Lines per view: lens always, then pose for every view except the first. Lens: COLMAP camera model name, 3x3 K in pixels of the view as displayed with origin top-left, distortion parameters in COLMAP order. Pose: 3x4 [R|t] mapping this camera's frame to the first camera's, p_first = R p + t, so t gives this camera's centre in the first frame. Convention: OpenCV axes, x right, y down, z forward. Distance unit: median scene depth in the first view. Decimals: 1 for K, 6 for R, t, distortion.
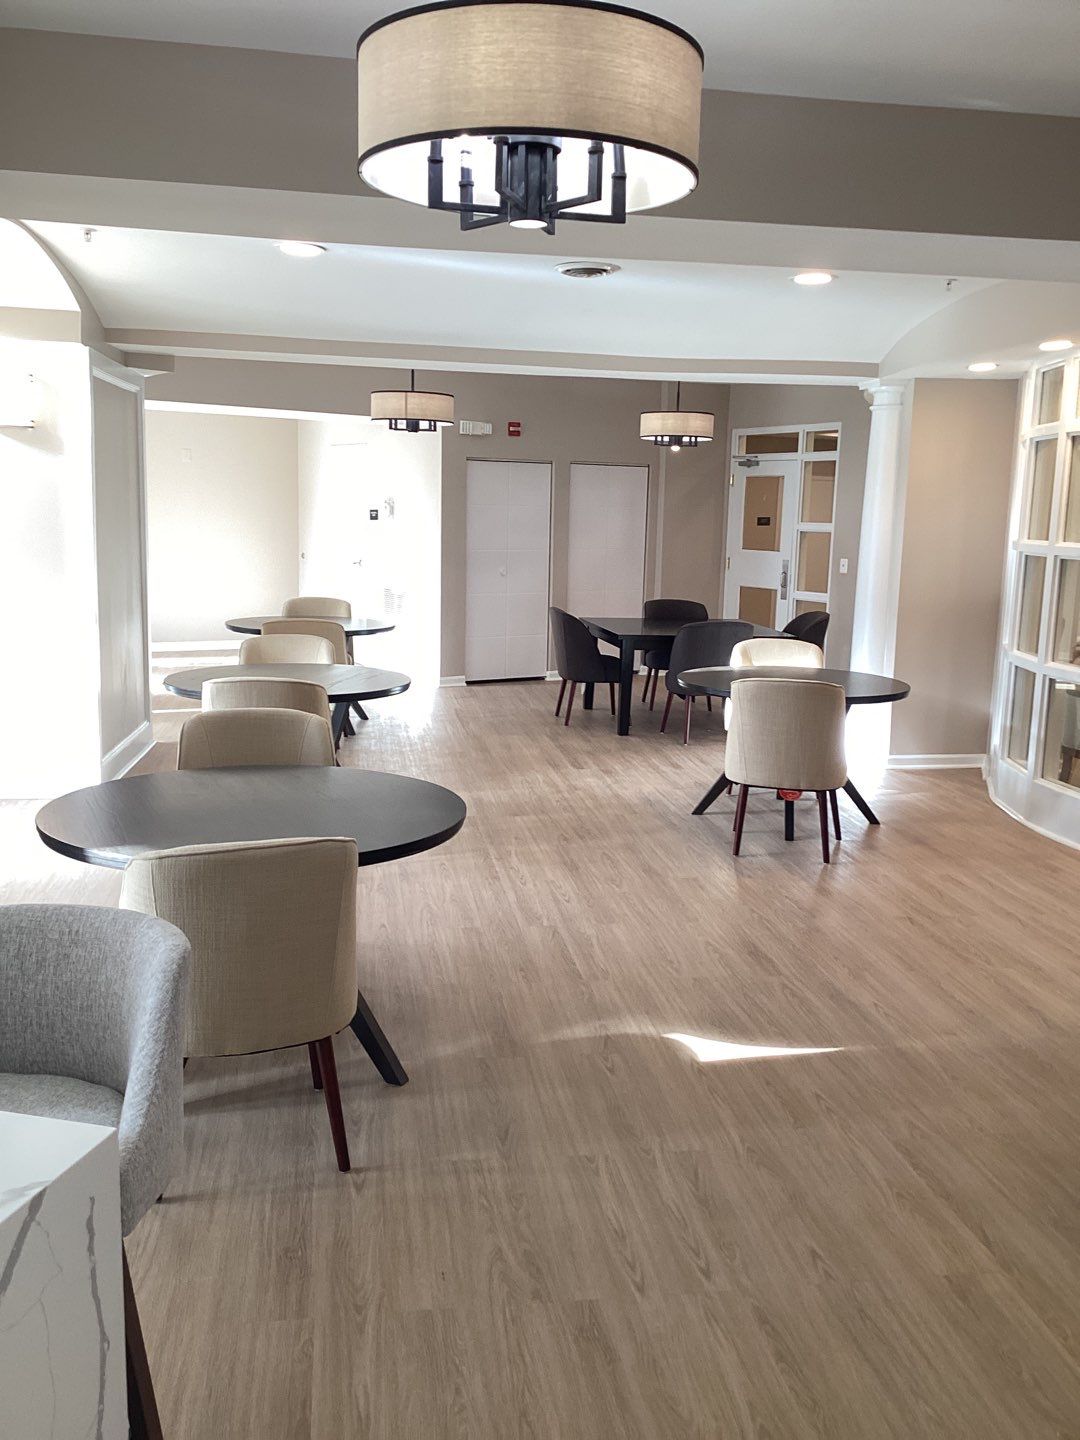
lens RADIAL K [[1318.7, 0, 588.7], [0, 1318.7, 719.3], [0, 0, 1]] dist [0.137745, -0.227760]
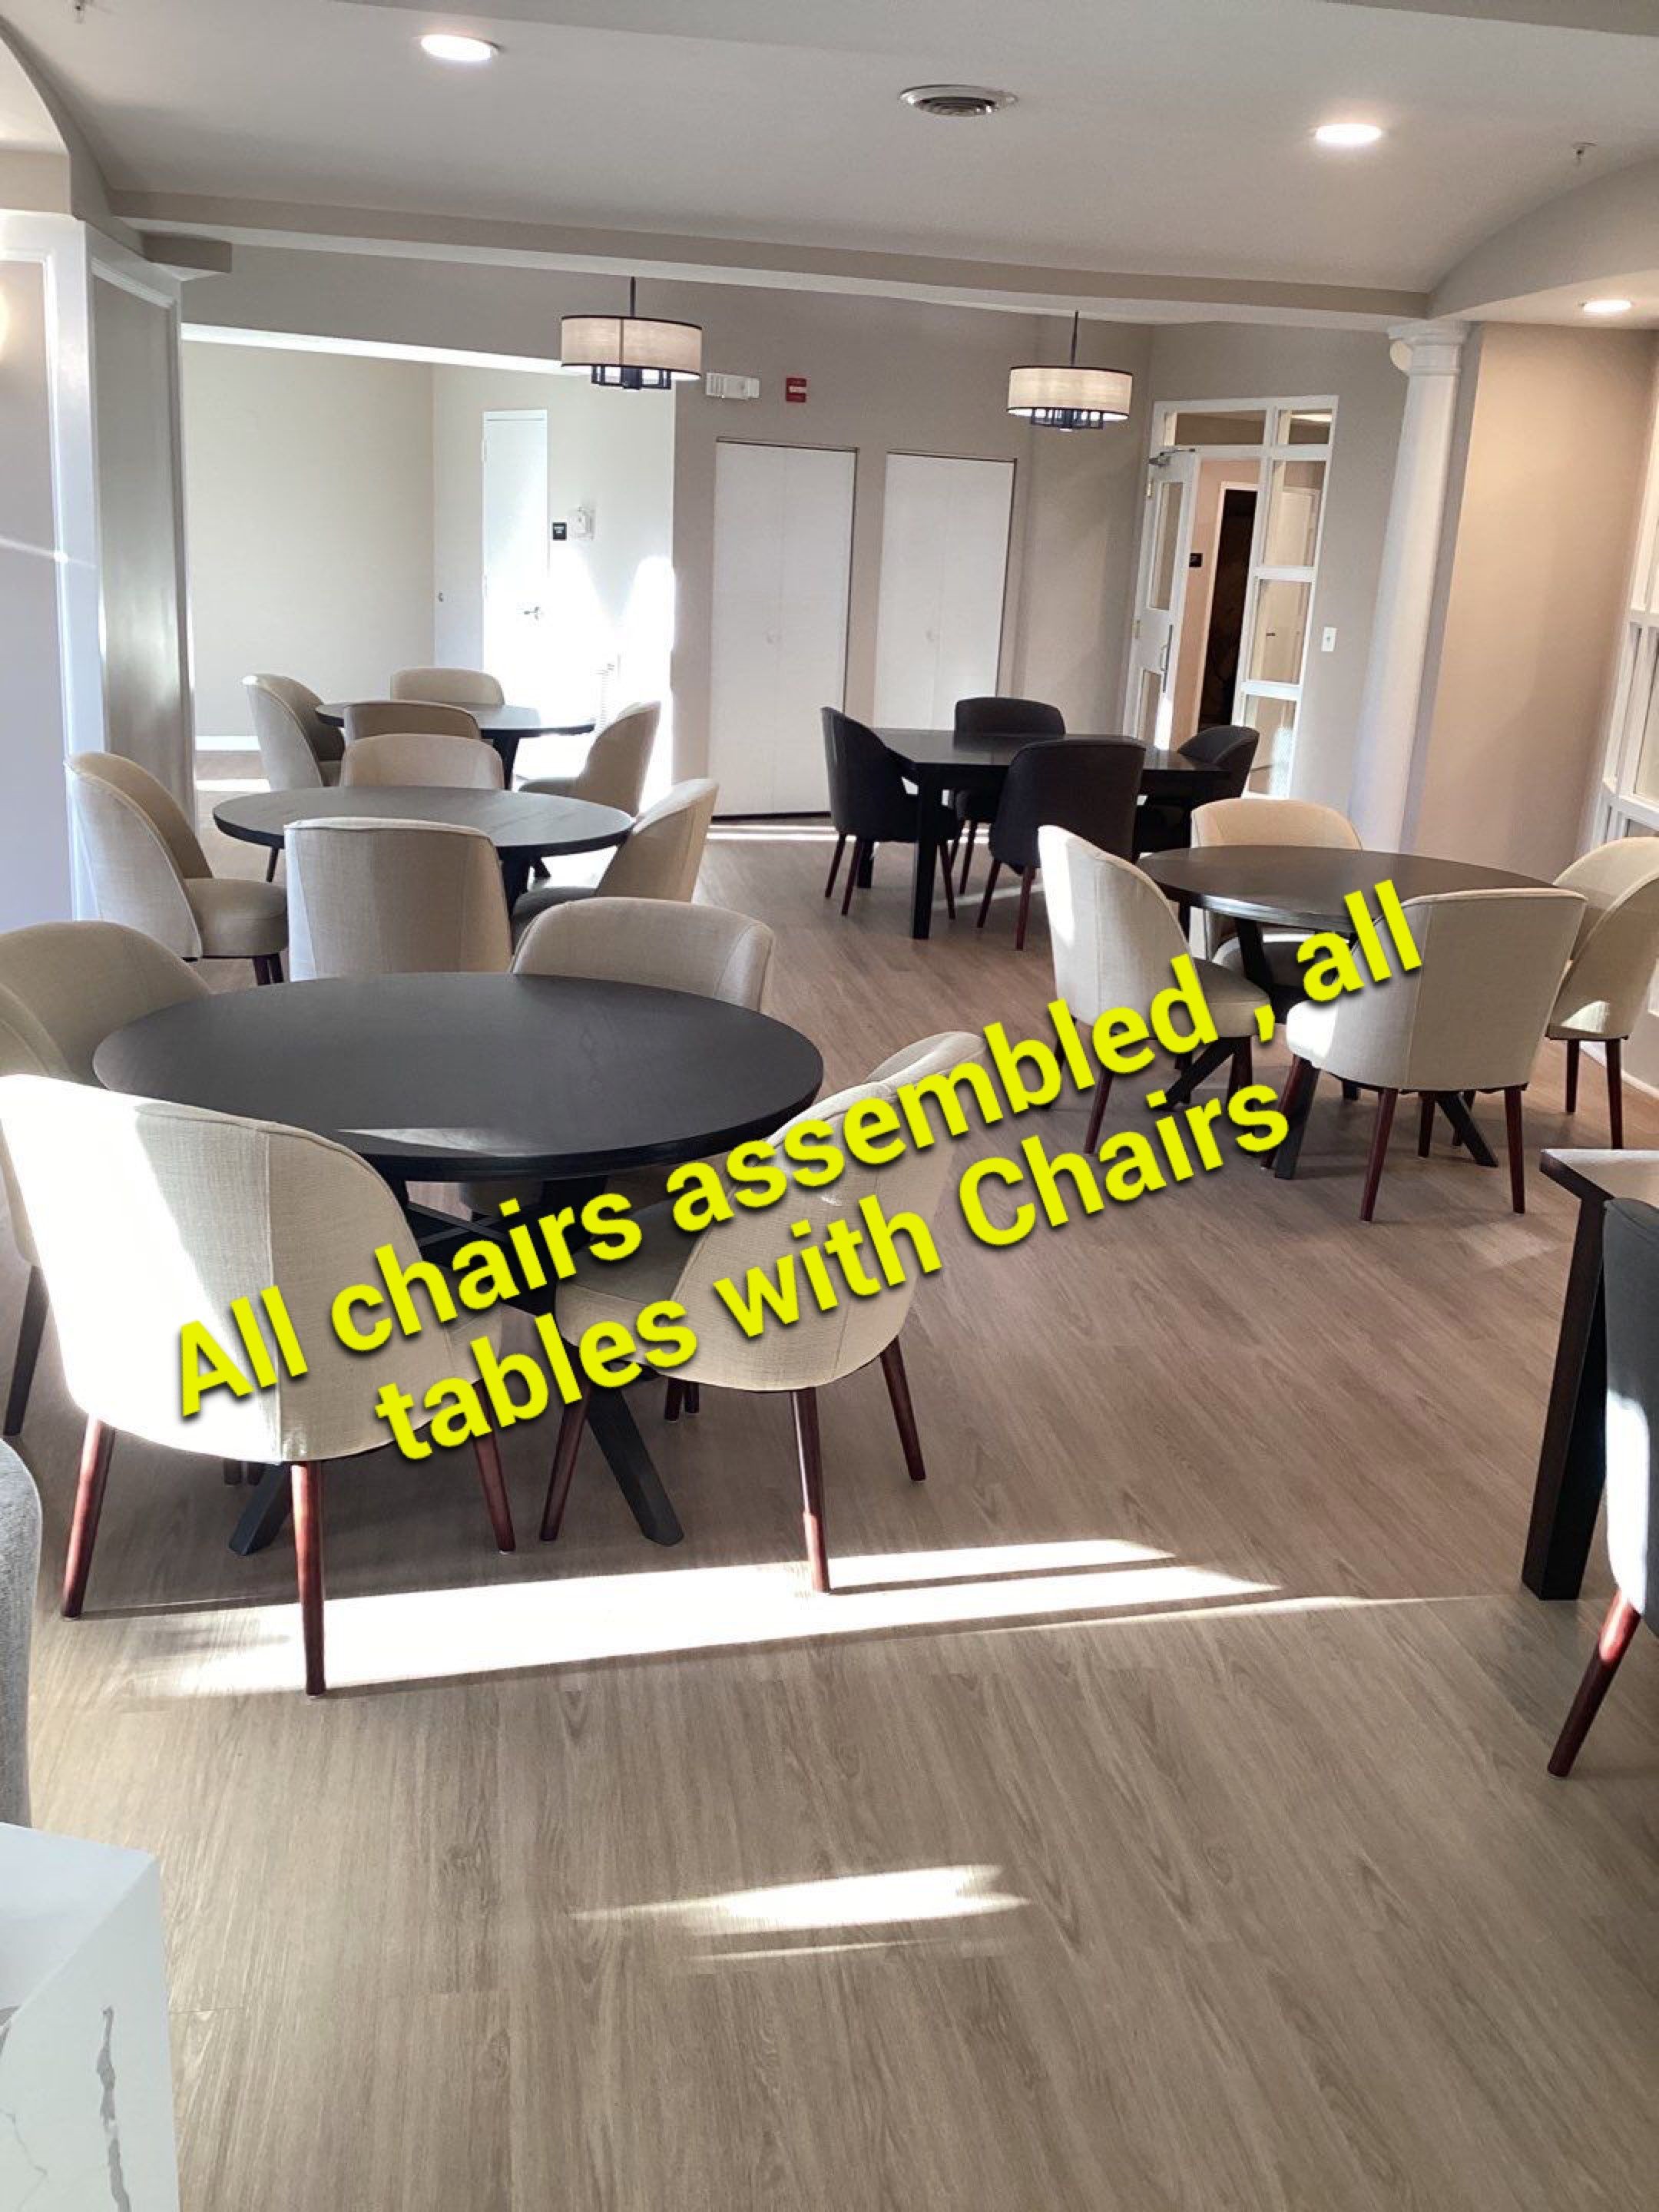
lens RADIAL K [[2025.7, 0, 904.3], [0, 2025.7, 1104.9], [0, 0, 1]] dist [0.137745, -0.227760]
pose [[0.999527, 0.025974, 0.016469, -0.056754], [-0.027723, 0.992769, 0.116799, -0.030573], [-0.013317, -0.117200, 0.993019, 0.162076]]
